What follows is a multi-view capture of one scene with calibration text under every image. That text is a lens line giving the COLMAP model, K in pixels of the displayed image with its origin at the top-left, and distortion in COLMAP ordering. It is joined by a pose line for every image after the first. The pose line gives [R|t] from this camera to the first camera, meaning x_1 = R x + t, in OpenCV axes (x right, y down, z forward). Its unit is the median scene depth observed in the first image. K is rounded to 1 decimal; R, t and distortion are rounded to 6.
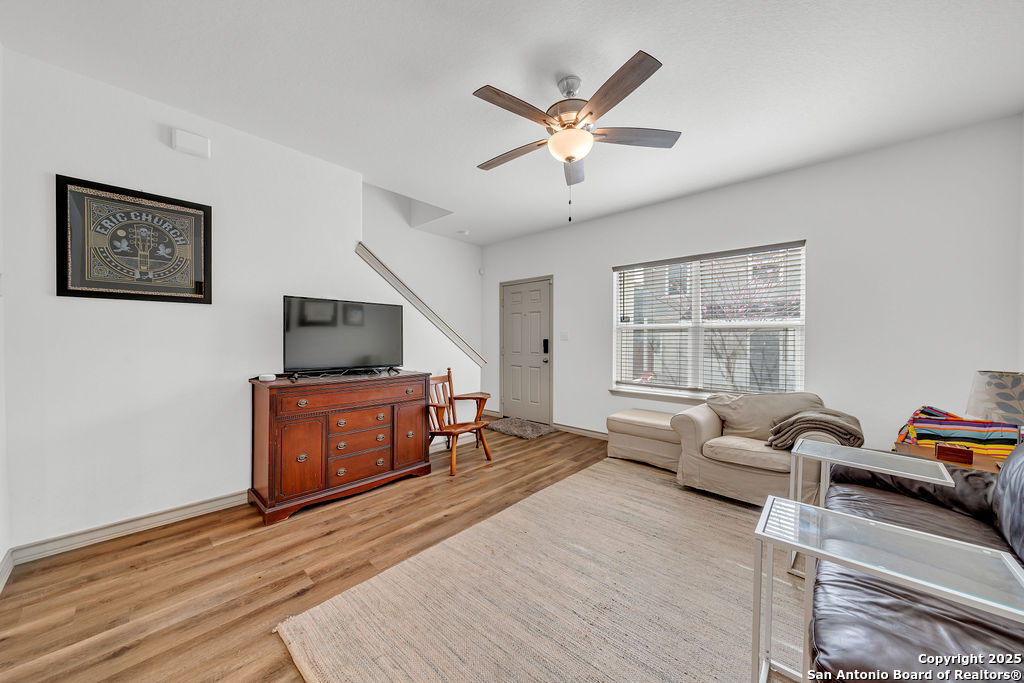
lens RADIAL K [[356.9, 0, 509.3], [0, 356.9, 343.3], [0, 0, 1]] dist [-0.001834, -0.000192]
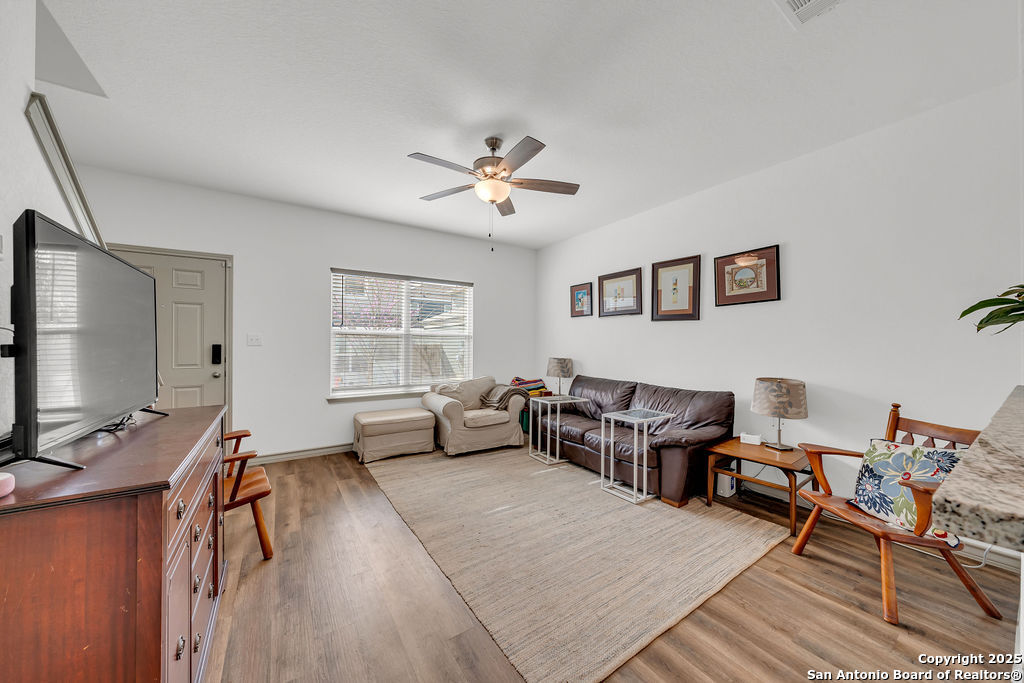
lens RADIAL K [[356.9, 0, 516.6], [0, 356.9, 344.2], [0, 0, 1]] dist [-0.001834, -0.000192]
pose [[0.242513, -0.002938, 0.970144, -0.652930], [0.009288, 0.999957, 0.000707, -0.010419], [-0.970104, 0.008840, 0.242530, 0.394180]]
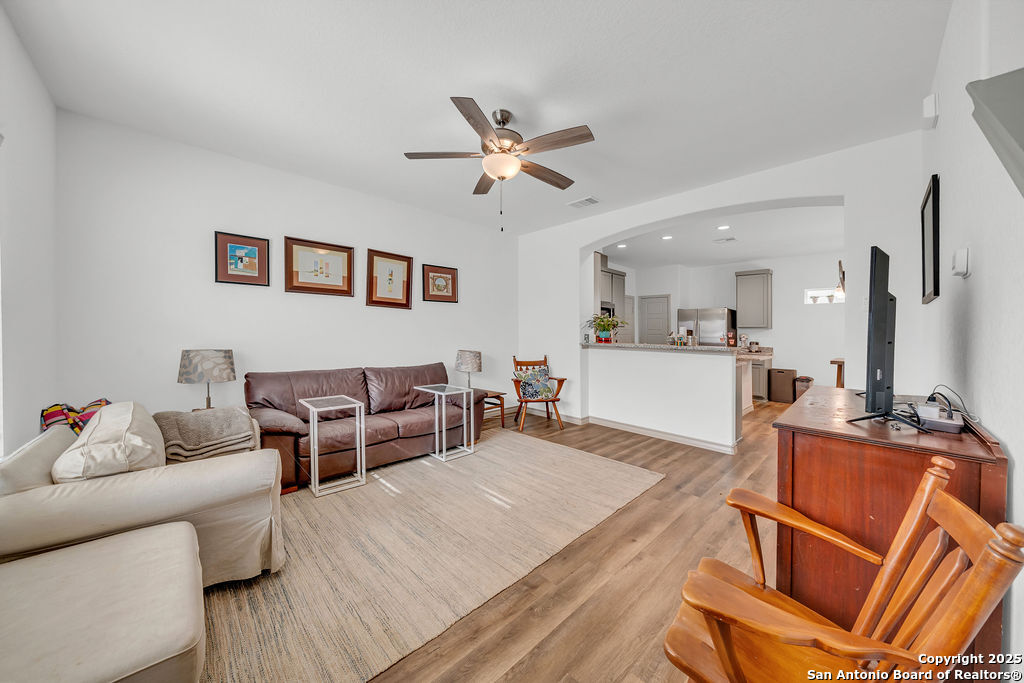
lens RADIAL K [[350.5, 0, 504.3], [0, 350.5, 336.0], [0, 0, 1]] dist [-0.001016, -0.000008]
pose [[-0.996441, -0.014997, 0.082943, 0.050003], [-0.013295, 0.999690, 0.021031, -0.011451], [-0.083233, 0.019853, -0.996332, 1.374764]]
